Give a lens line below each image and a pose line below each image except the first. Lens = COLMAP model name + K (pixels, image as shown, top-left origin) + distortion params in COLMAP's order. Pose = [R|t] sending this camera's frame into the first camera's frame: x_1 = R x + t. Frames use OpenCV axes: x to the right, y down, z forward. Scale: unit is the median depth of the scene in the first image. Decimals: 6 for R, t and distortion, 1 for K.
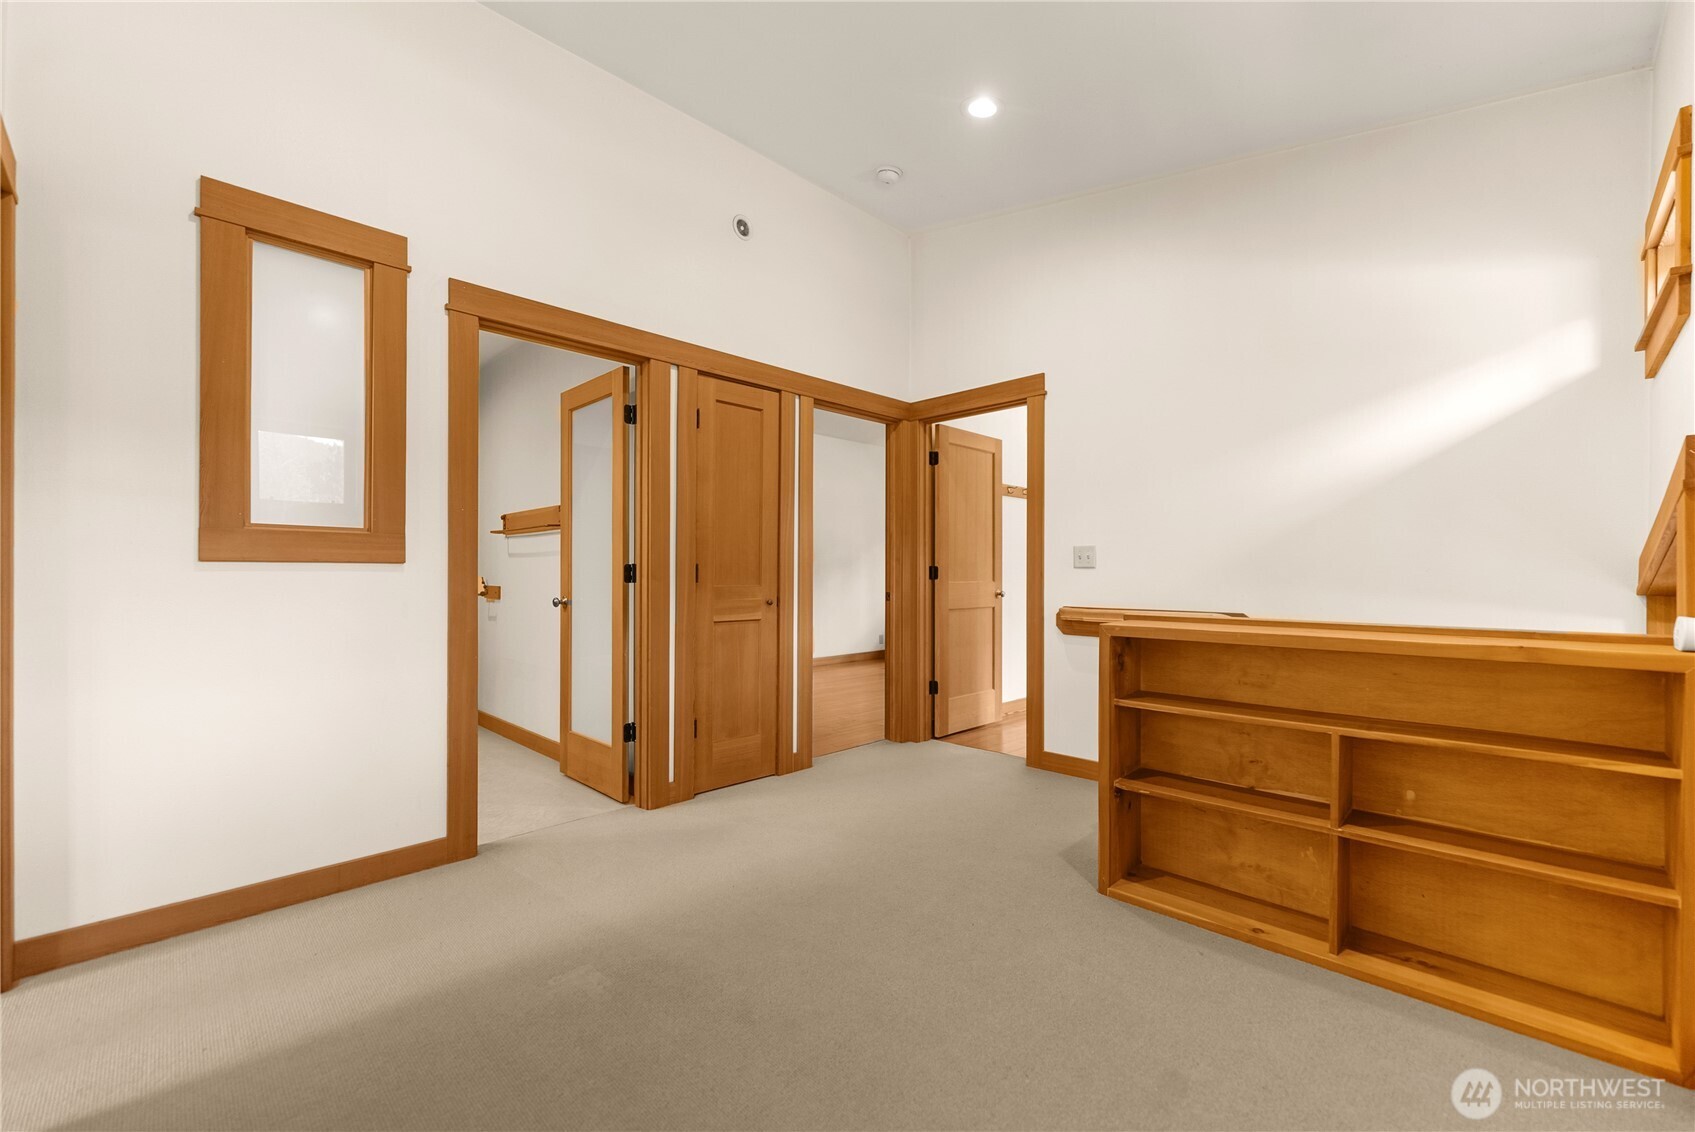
lens RADIAL K [[694.9, 0, 859.5], [0, 694.9, 578.5], [0, 0, 1]] dist [-0.000075, -0.000102]
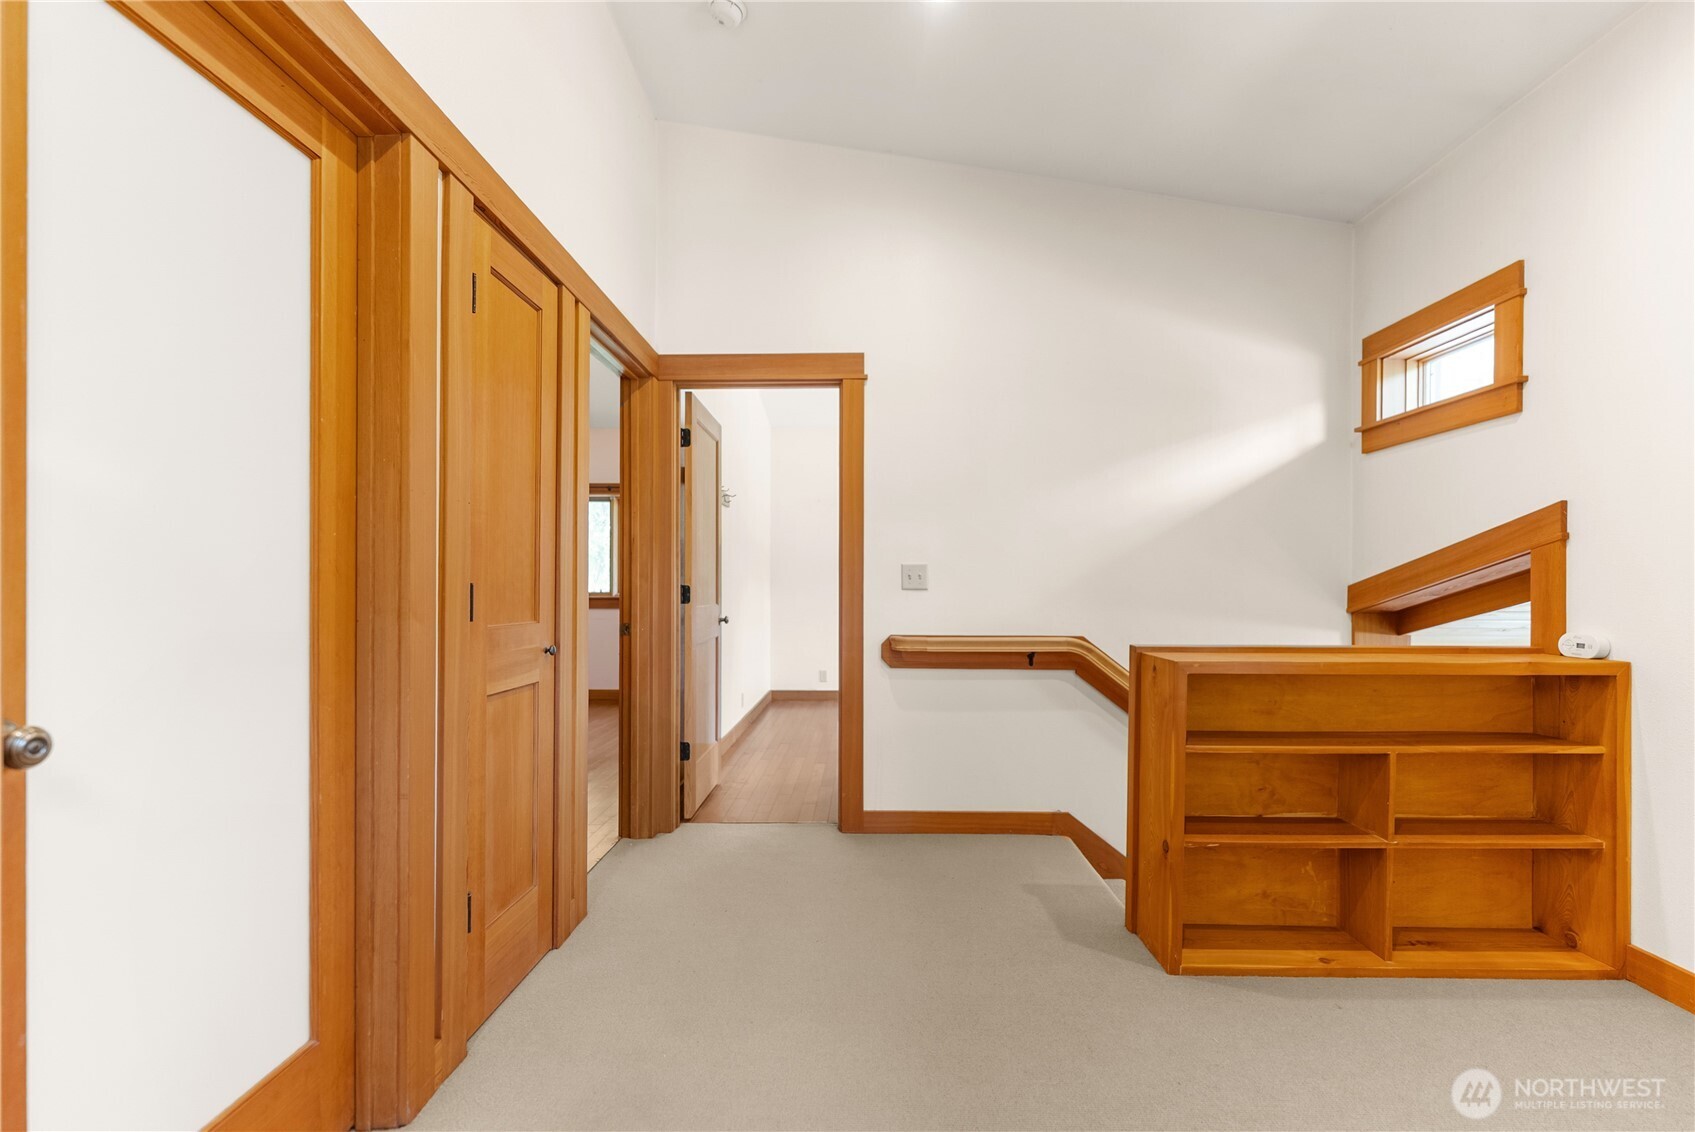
lens RADIAL K [[736.4, 0, 847.3], [0, 736.4, 591.4], [0, 0, 1]] dist [0.000480, 0.000241]
pose [[0.730444, -0.003573, 0.682964, -0.576173], [0.002930, 0.999994, 0.002098, -0.023690], [-0.682967, 0.000468, 0.730449, 0.620196]]
